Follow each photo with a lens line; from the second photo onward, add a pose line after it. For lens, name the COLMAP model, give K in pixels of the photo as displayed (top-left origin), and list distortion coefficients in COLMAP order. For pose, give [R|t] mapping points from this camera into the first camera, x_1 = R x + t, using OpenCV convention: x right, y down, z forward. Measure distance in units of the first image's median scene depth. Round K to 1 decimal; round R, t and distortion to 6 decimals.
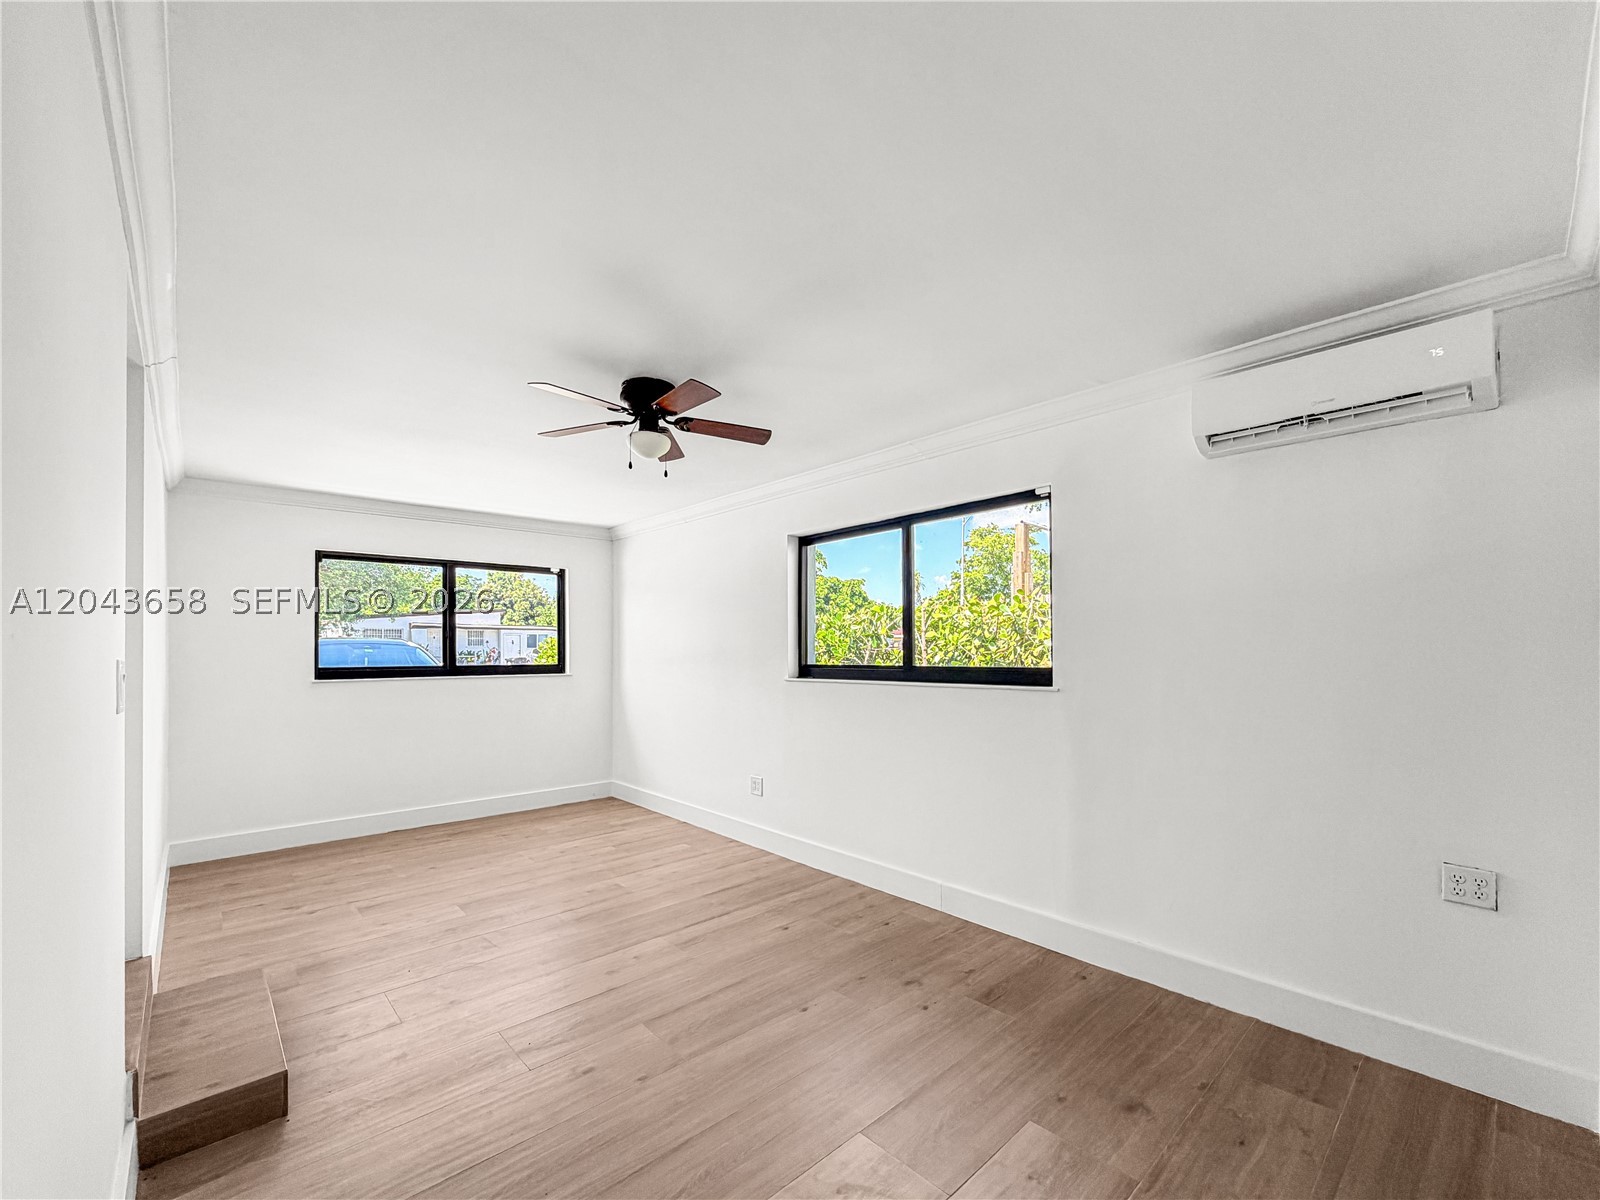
lens RADIAL K [[656.9, 0, 806.9], [0, 656.9, 644.3], [0, 0, 1]] dist [0.000015, 0.000010]
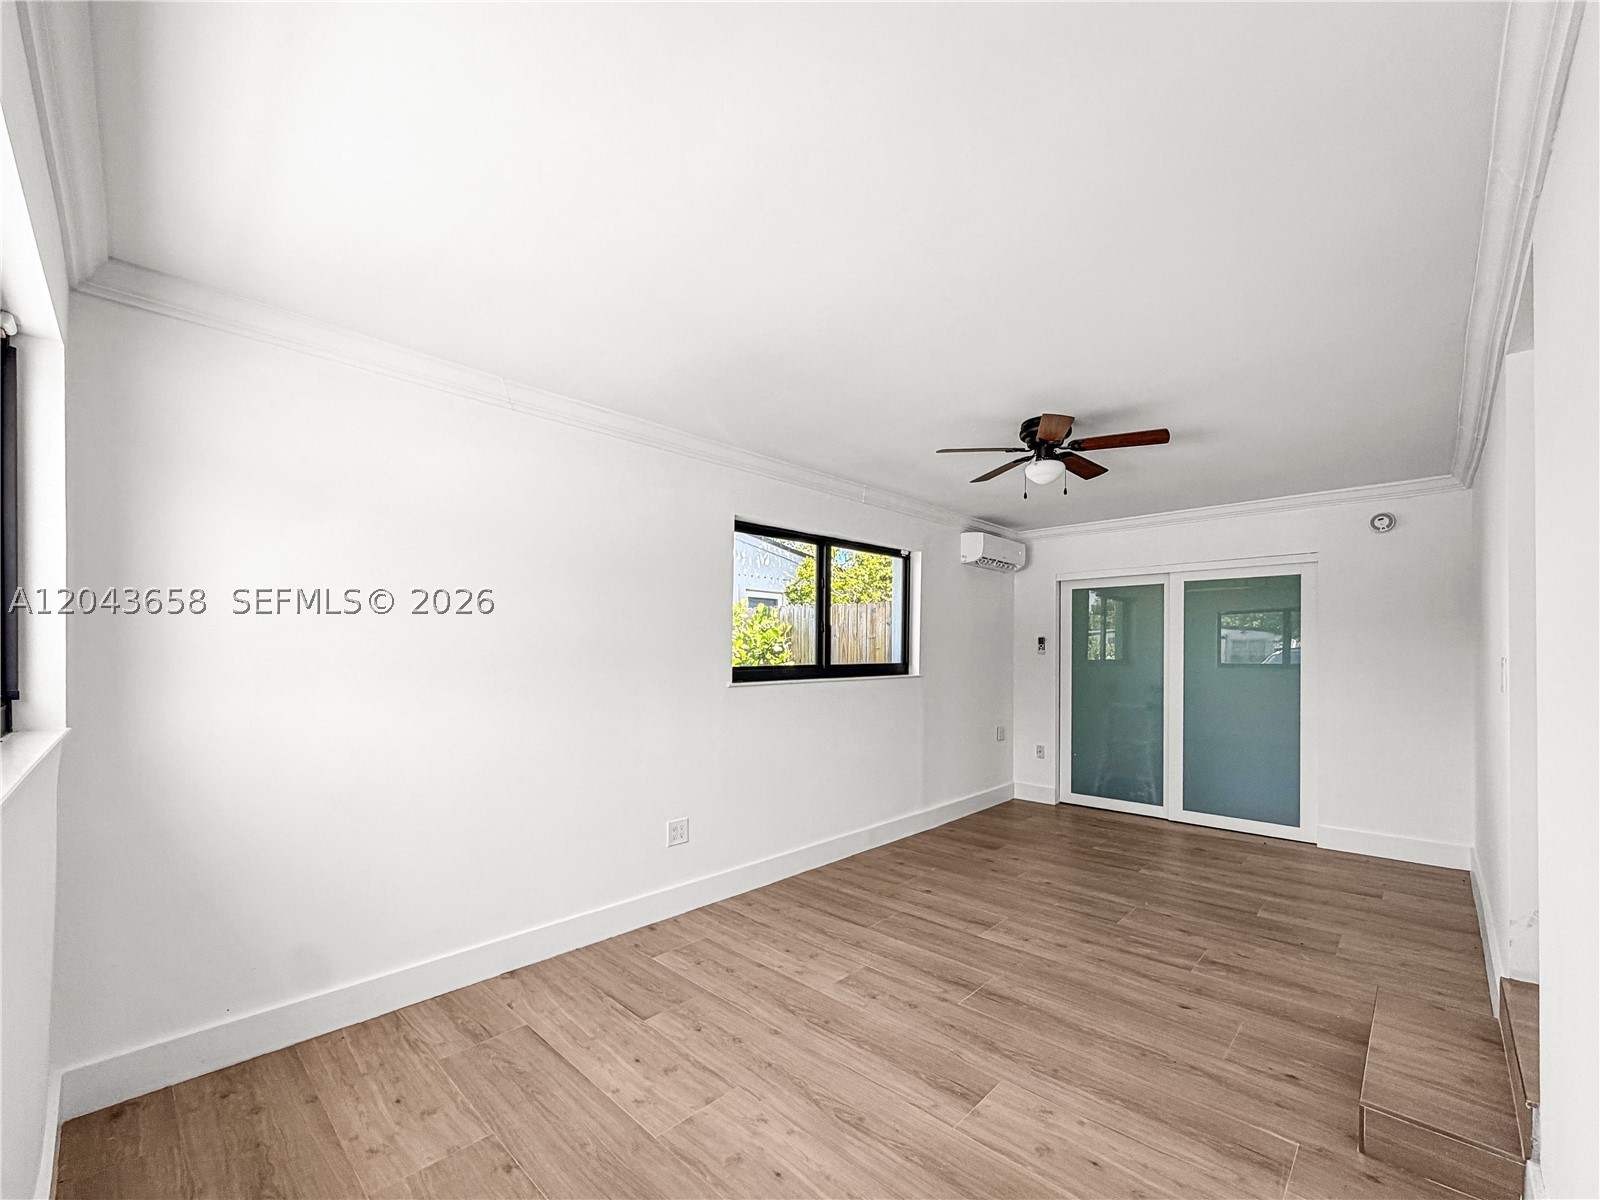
lens RADIAL K [[656.9, 0, 806.9], [0, 656.9, 644.3], [0, 0, 1]] dist [0.000015, 0.000010]
pose [[-0.070884, 0.026928, 0.997121, -0.984649], [-0.012215, 0.999537, -0.027861, 0.029702], [-0.997410, -0.014155, -0.070522, 1.087067]]
